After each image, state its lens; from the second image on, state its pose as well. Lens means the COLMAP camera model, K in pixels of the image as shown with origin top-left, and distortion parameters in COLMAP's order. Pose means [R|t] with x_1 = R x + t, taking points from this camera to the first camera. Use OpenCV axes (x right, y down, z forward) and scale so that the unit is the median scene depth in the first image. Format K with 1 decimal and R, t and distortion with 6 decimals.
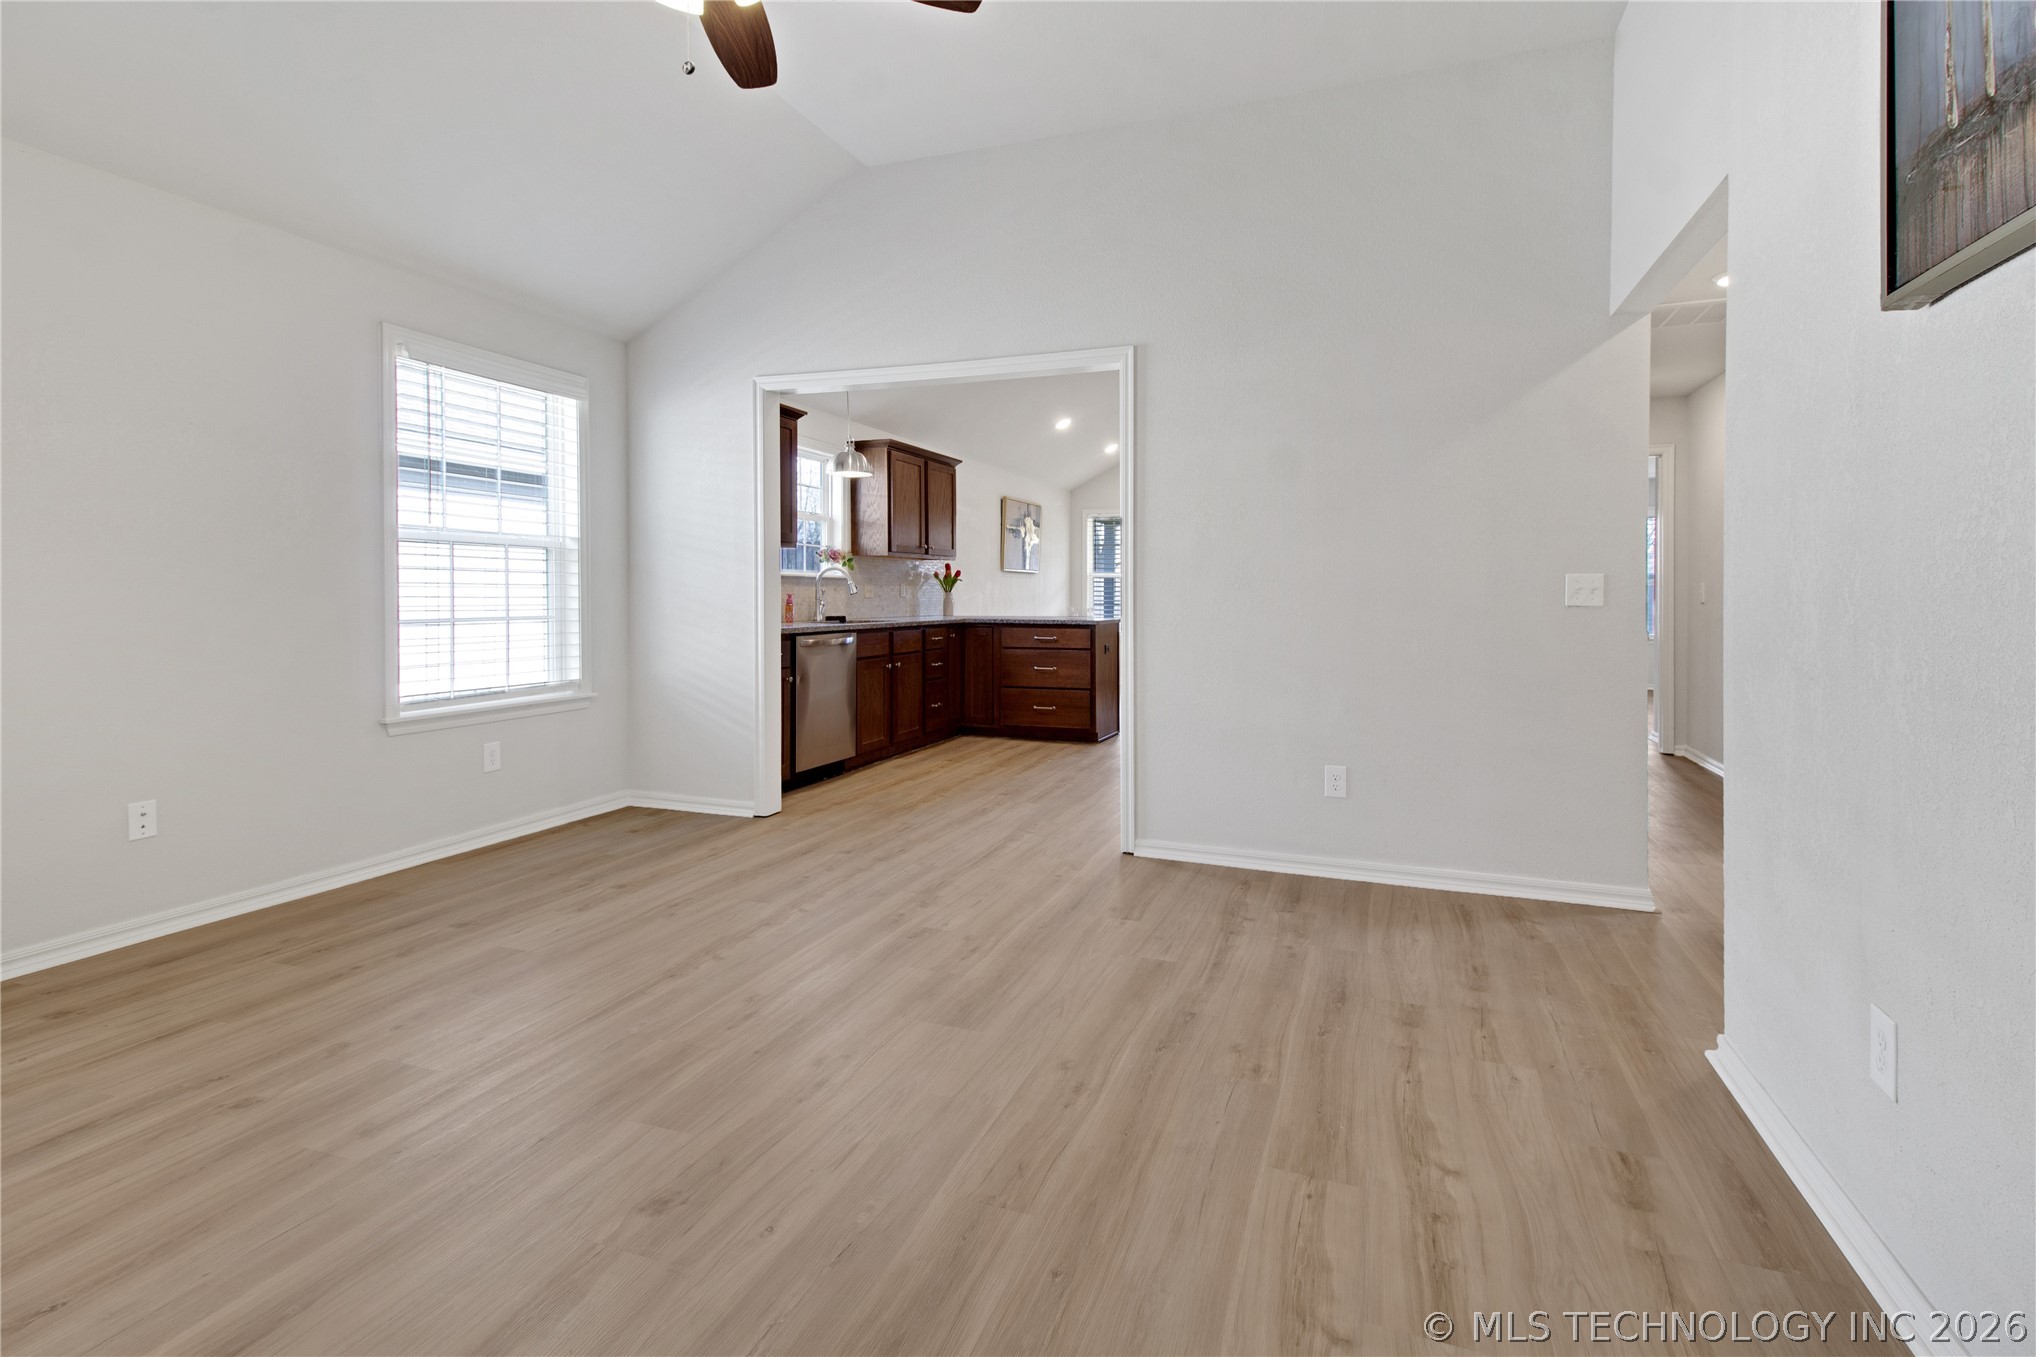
lens RADIAL K [[944.3, 0, 1029.4], [0, 944.3, 577.6], [0, 0, 1]] dist [0.004841, 0.001225]
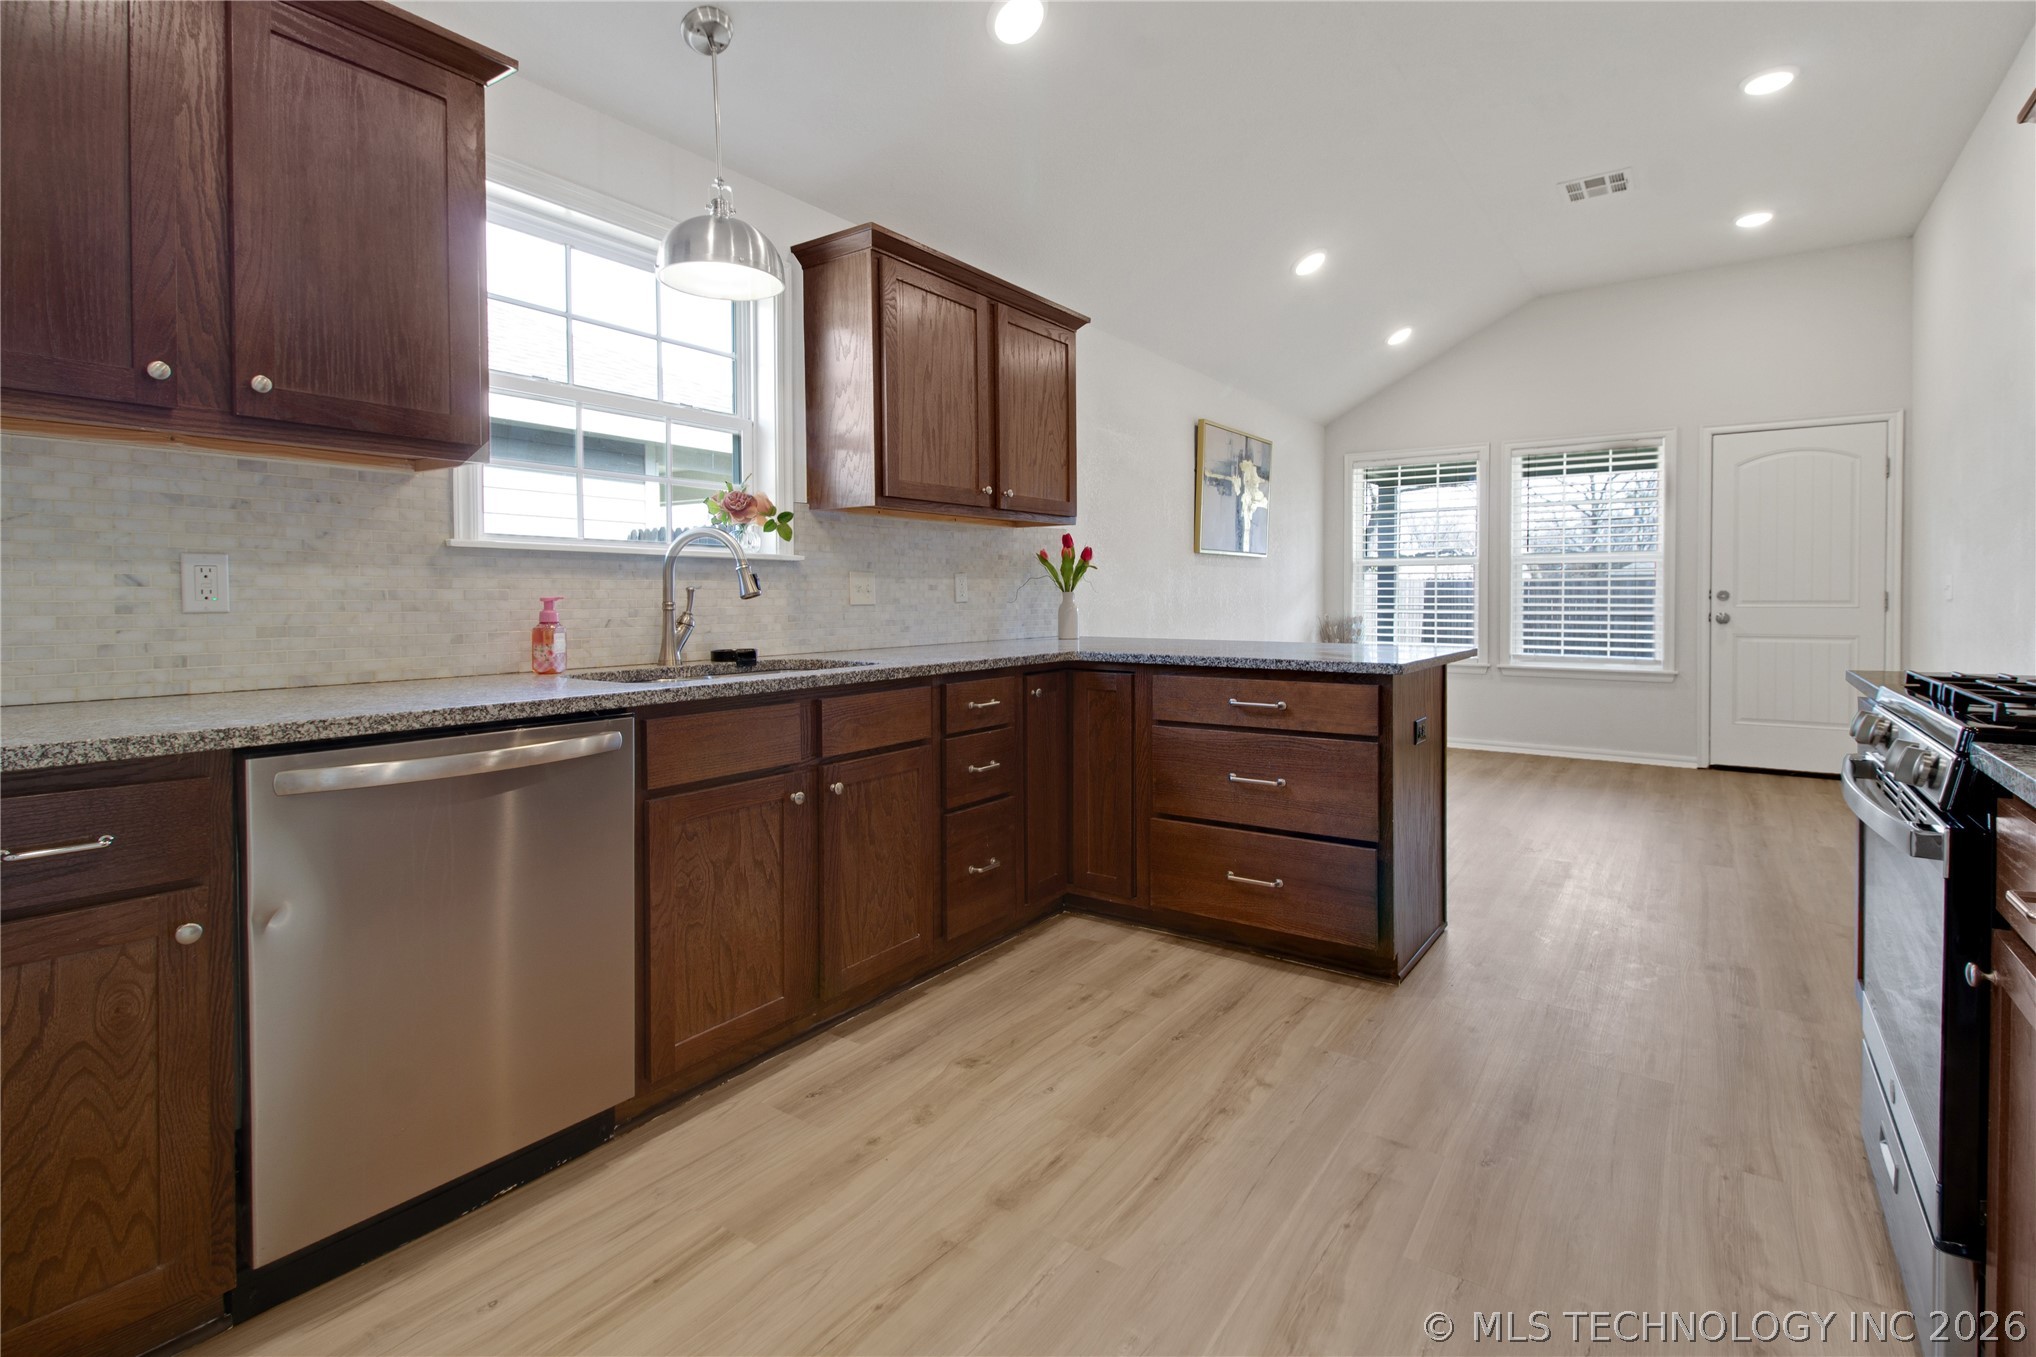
lens RADIAL K [[944.3, 0, 1050.8], [0, 944.3, 614.4], [0, 0, 1]] dist [0.004841, 0.001225]
pose [[0.971824, 0.000947, -0.235705, 0.025521], [0.008400, 0.999218, 0.038645, 0.009225], [0.235558, -0.039536, 0.971056, 0.579490]]
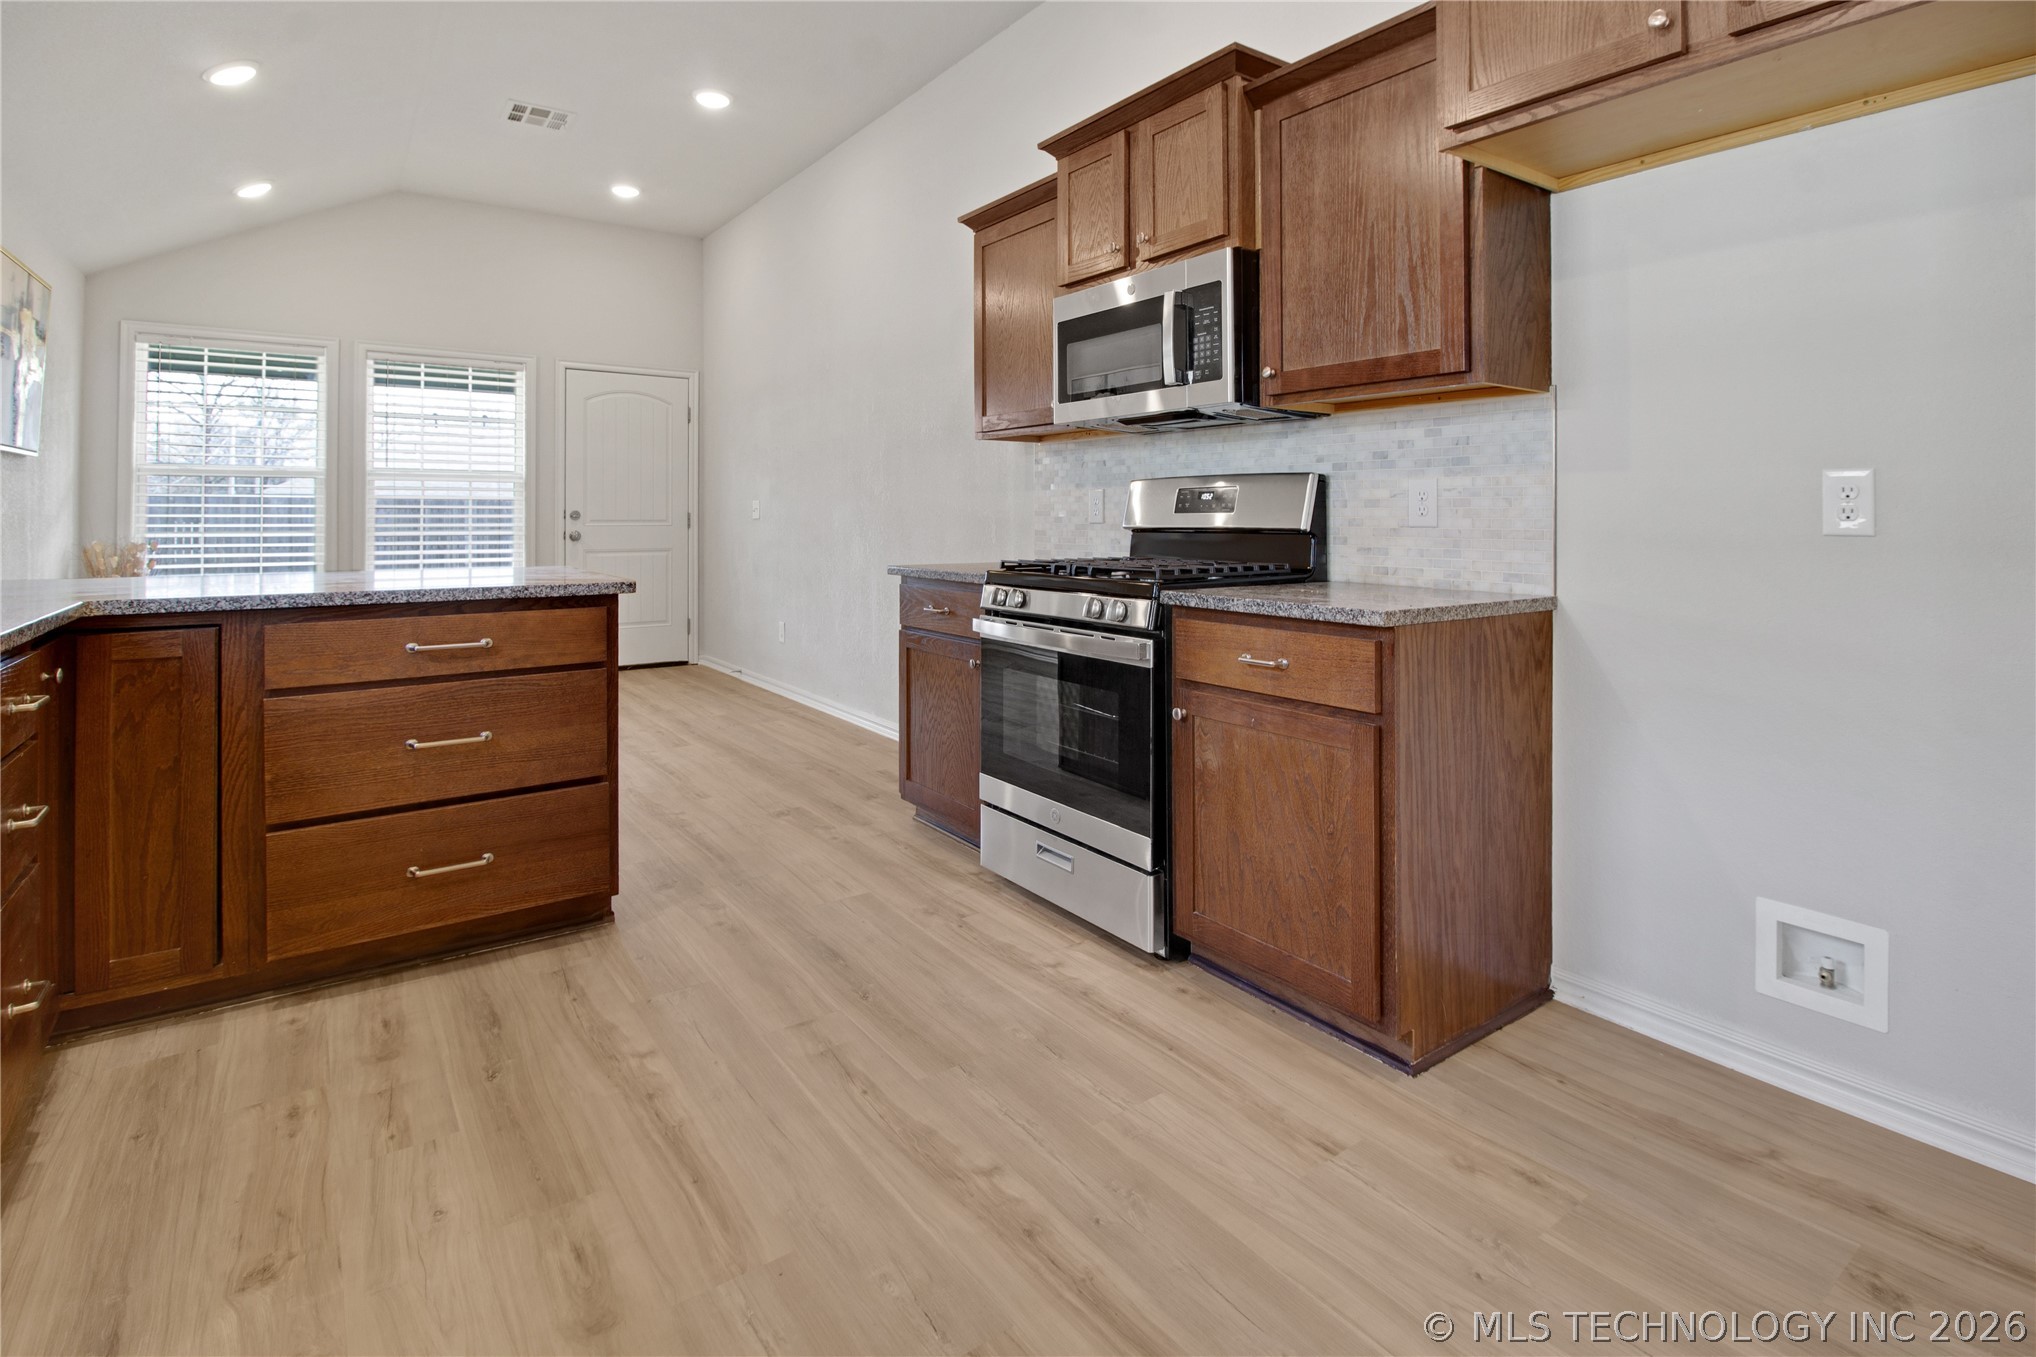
lens RADIAL K [[1003.6, 0, 998.5], [0, 1003.6, 500.4], [0, 0, 1]] dist [0.002371, -0.002685]
pose [[0.569370, 0.010225, 0.822018, -0.155917], [-0.014745, 0.999889, -0.002224, 0.011548], [-0.821949, -0.010854, 0.569458, 0.635939]]
